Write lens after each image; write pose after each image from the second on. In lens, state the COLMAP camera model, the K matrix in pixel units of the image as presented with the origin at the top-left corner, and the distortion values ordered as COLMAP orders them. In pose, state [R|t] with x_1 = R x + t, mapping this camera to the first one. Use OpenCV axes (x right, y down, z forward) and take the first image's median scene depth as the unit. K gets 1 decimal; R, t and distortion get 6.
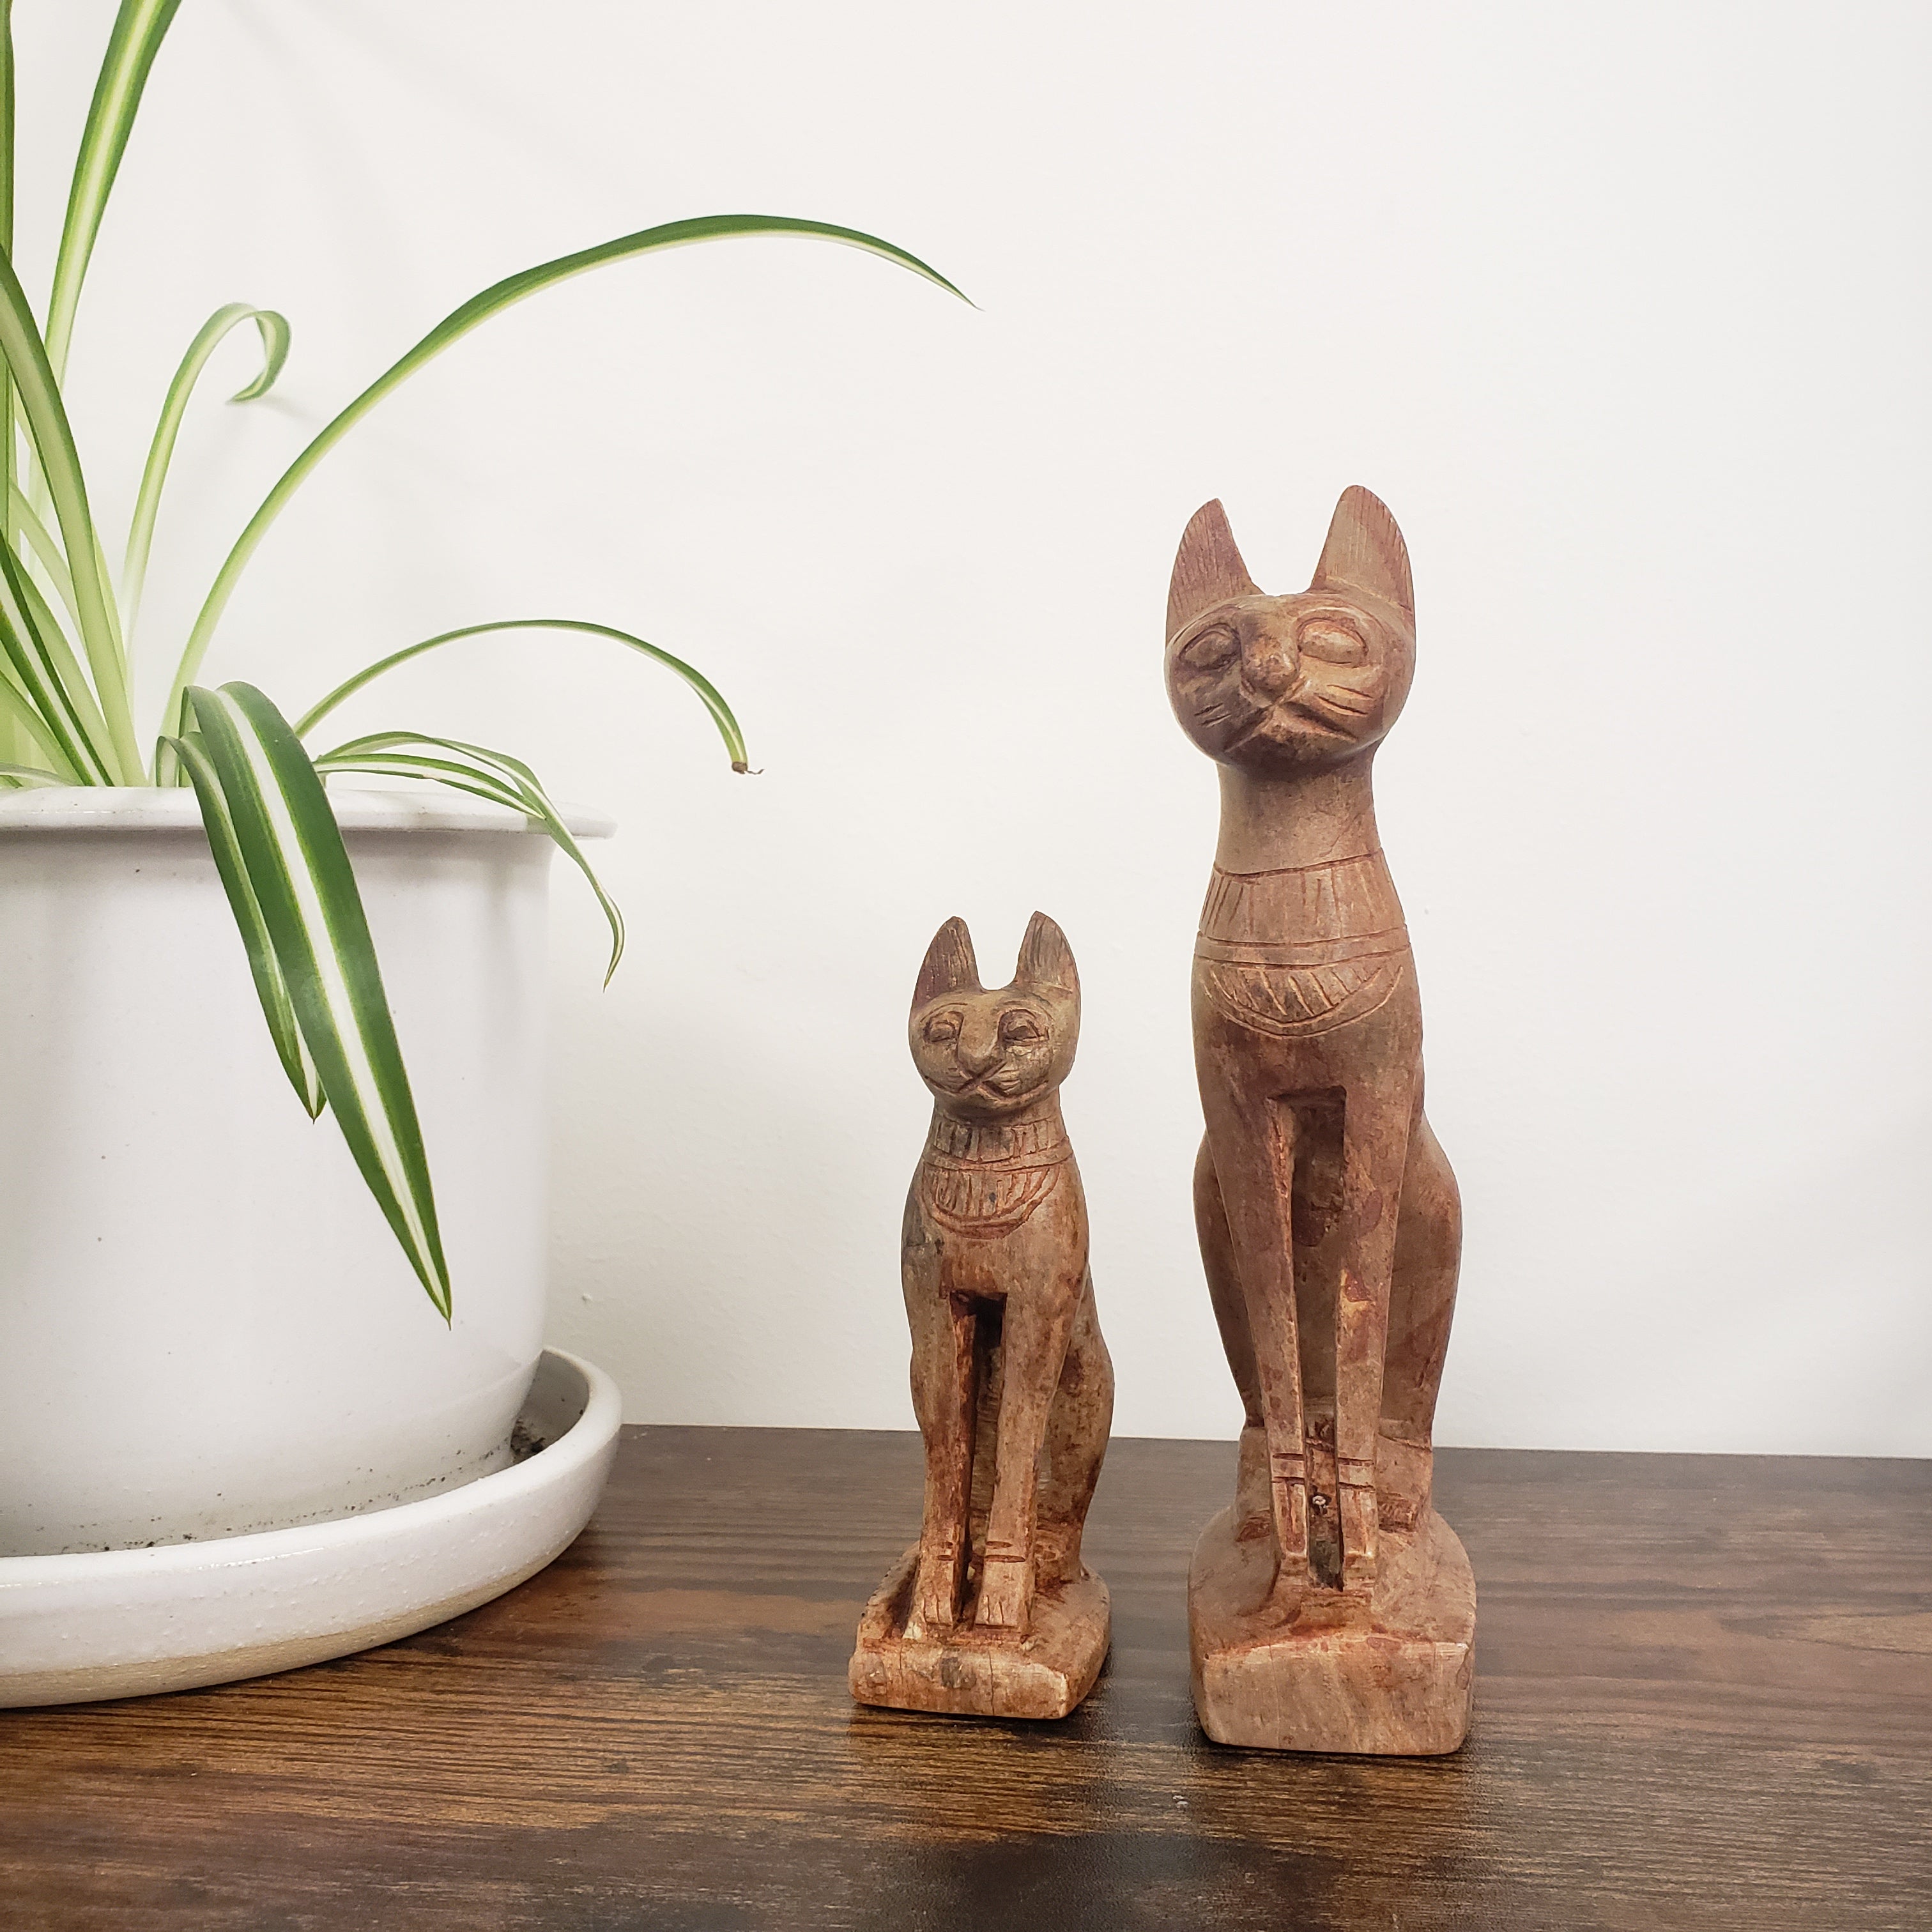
lens RADIAL K [[1842.3, 0, 934.8], [0, 1842.3, 967.7], [0, 0, 1]] dist [0.009097, 0.000000]
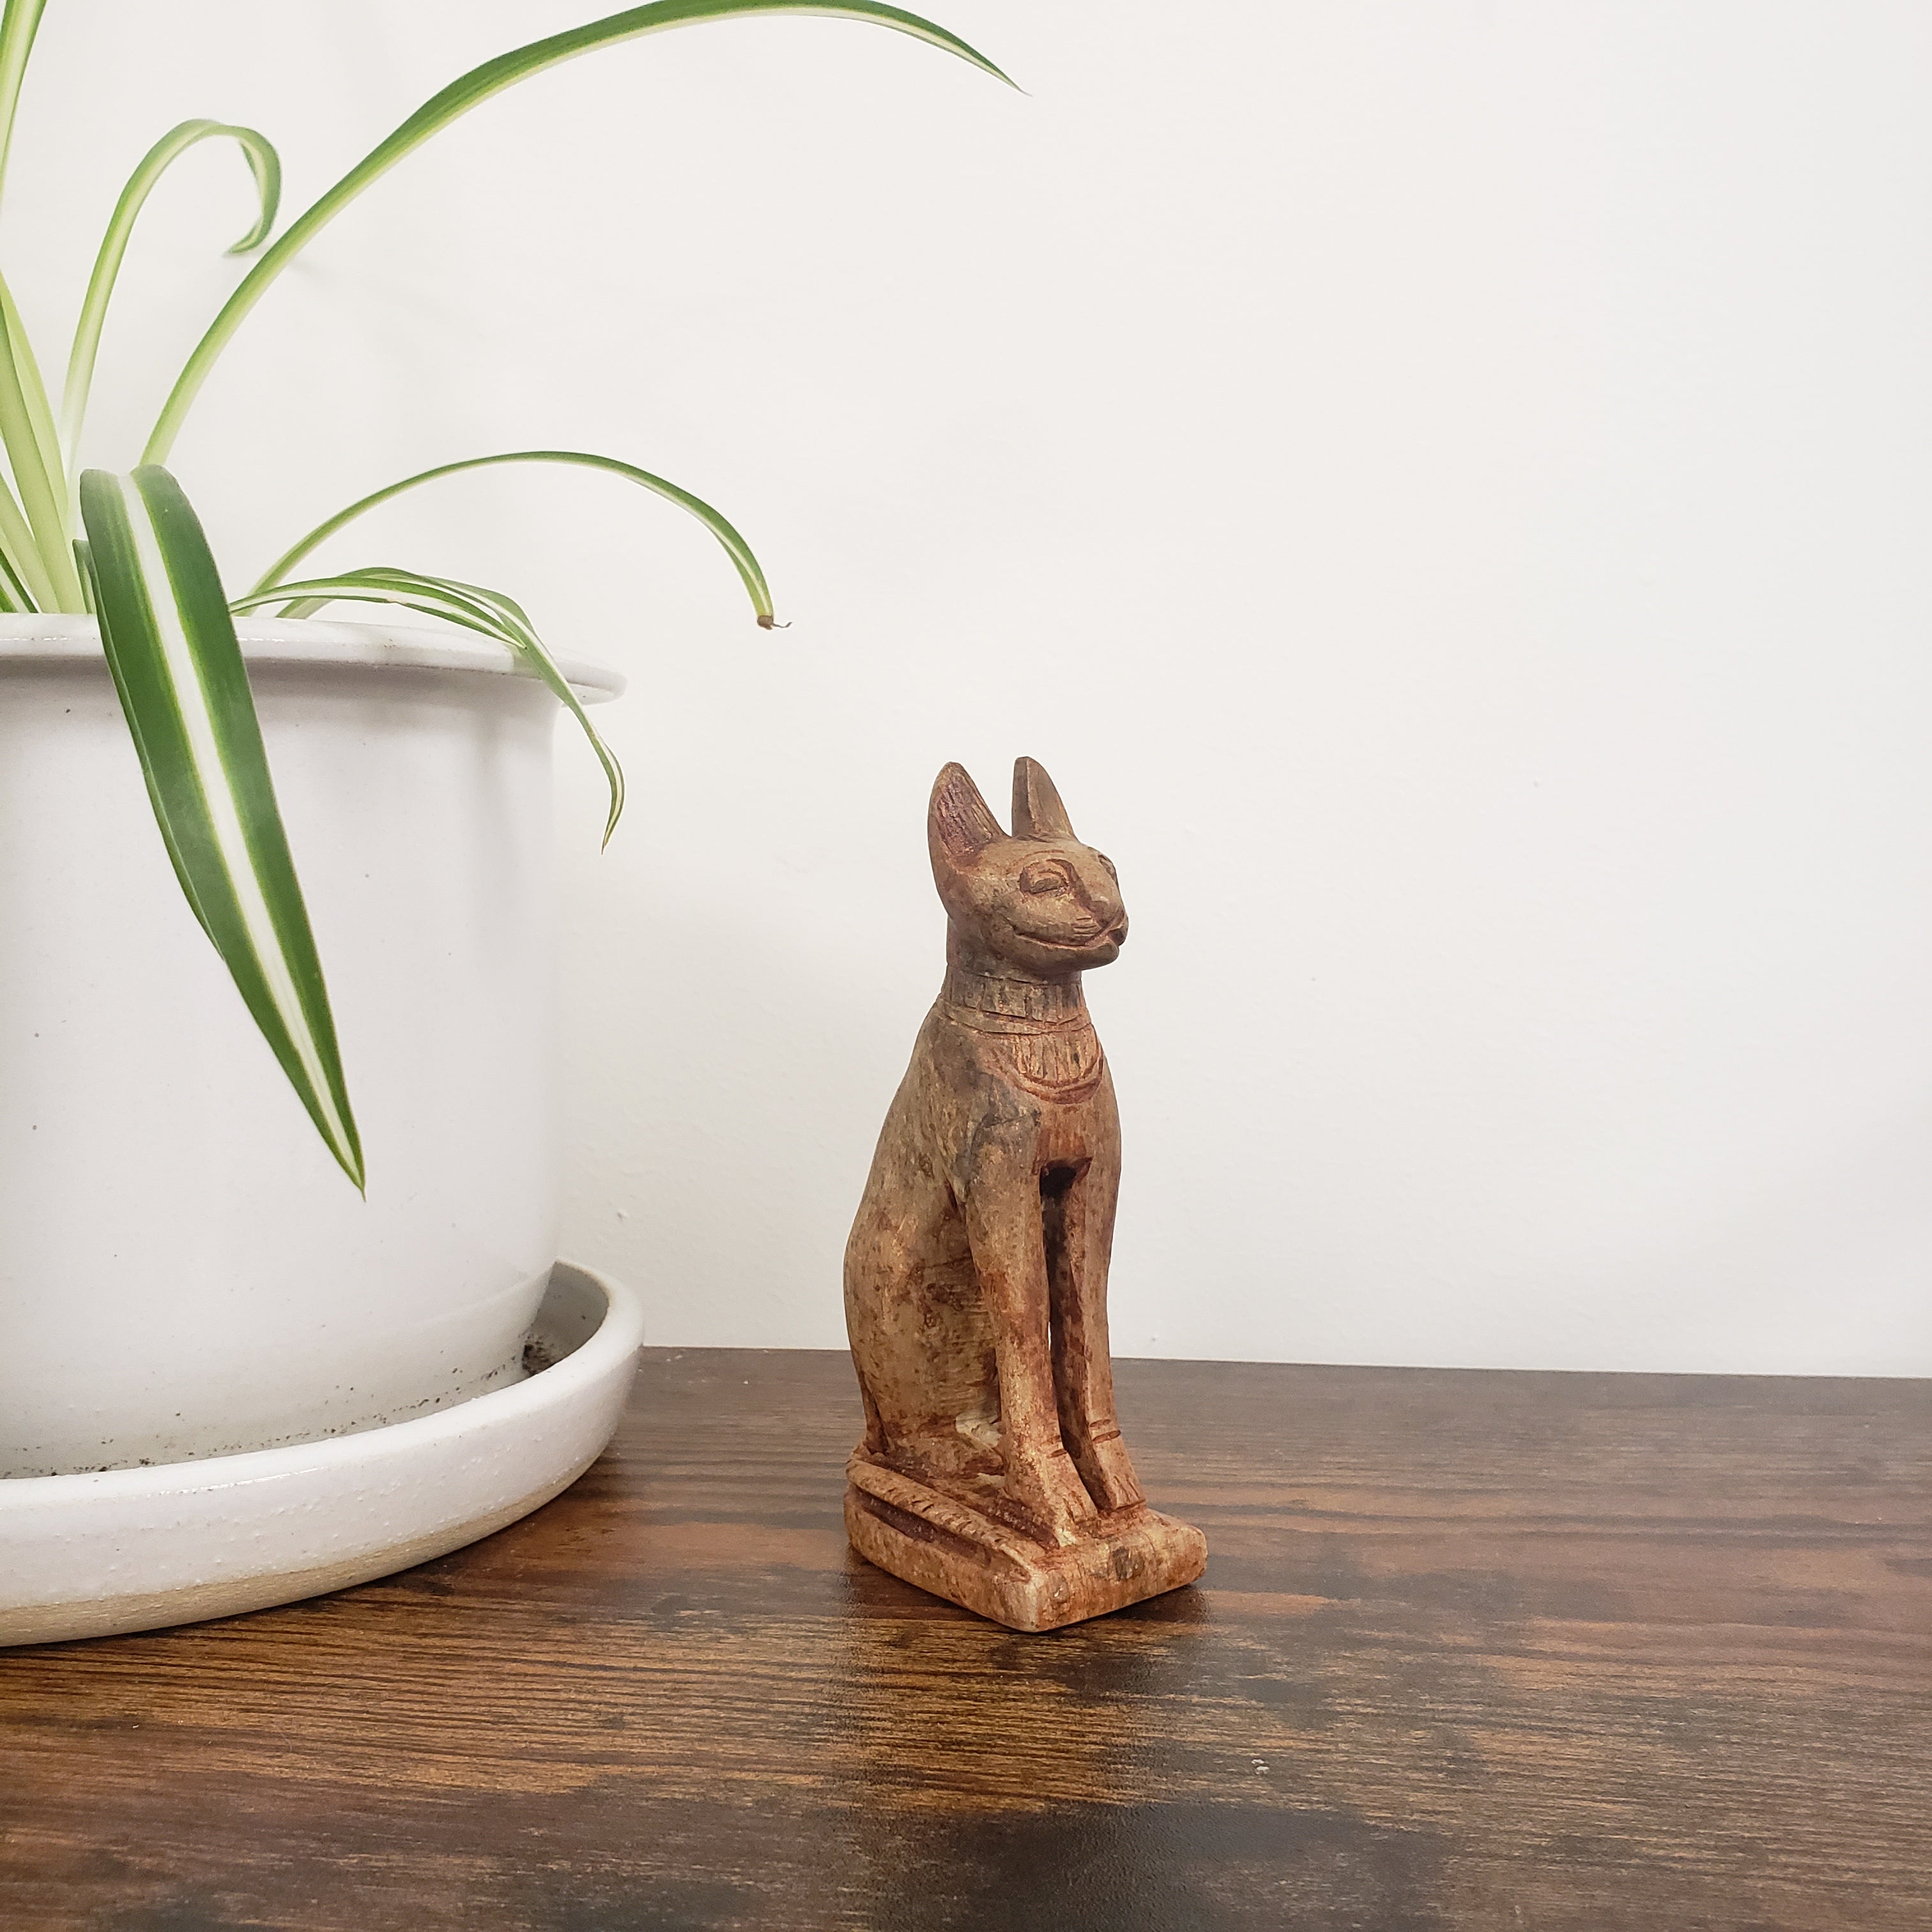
lens RADIAL K [[1842.3, 0, 951.6], [0, 1842.3, 952.6], [0, 0, 1]] dist [0.009097, 0.000000]
pose [[0.999277, -0.009014, -0.036943, 0.022725], [0.009758, 0.999752, 0.020002, 0.050661], [0.036753, -0.020348, 0.999117, 0.133673]]
